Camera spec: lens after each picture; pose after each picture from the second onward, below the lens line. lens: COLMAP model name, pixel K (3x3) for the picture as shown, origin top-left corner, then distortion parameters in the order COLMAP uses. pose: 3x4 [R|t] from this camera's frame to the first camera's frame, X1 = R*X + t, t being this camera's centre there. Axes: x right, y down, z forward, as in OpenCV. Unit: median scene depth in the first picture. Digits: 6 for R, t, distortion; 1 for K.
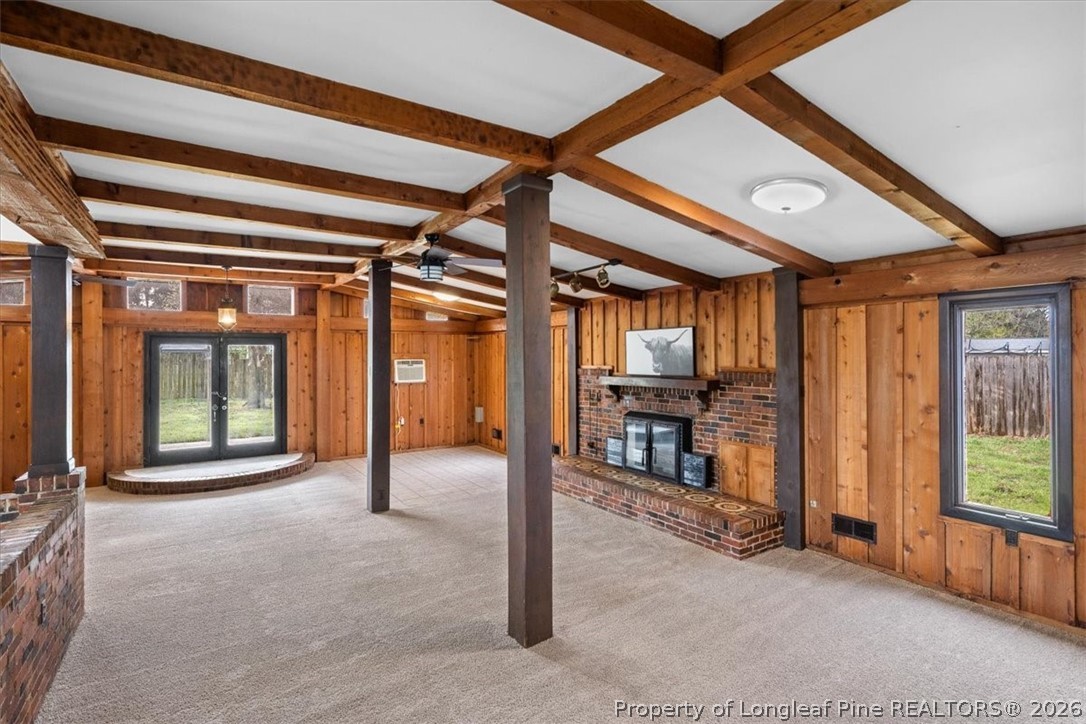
lens RADIAL K [[524.9, 0, 549.1], [0, 524.9, 356.6], [0, 0, 1]] dist [0.002323, -0.001122]
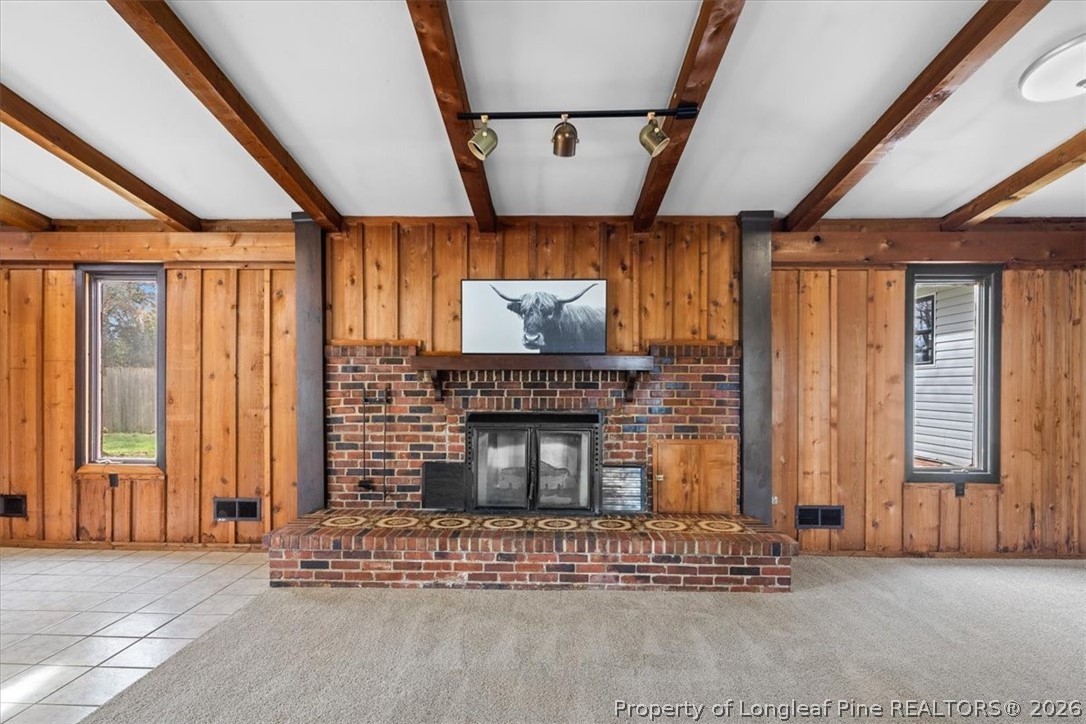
lens RADIAL K [[524.9, 0, 560.5], [0, 524.9, 391.8], [0, 0, 1]] dist [0.002323, -0.001122]
pose [[0.572565, 0.000248, 0.819859, -0.347573], [-0.006784, 0.999967, 0.004436, 0.093453], [-0.819831, -0.008102, 0.572548, 0.717215]]
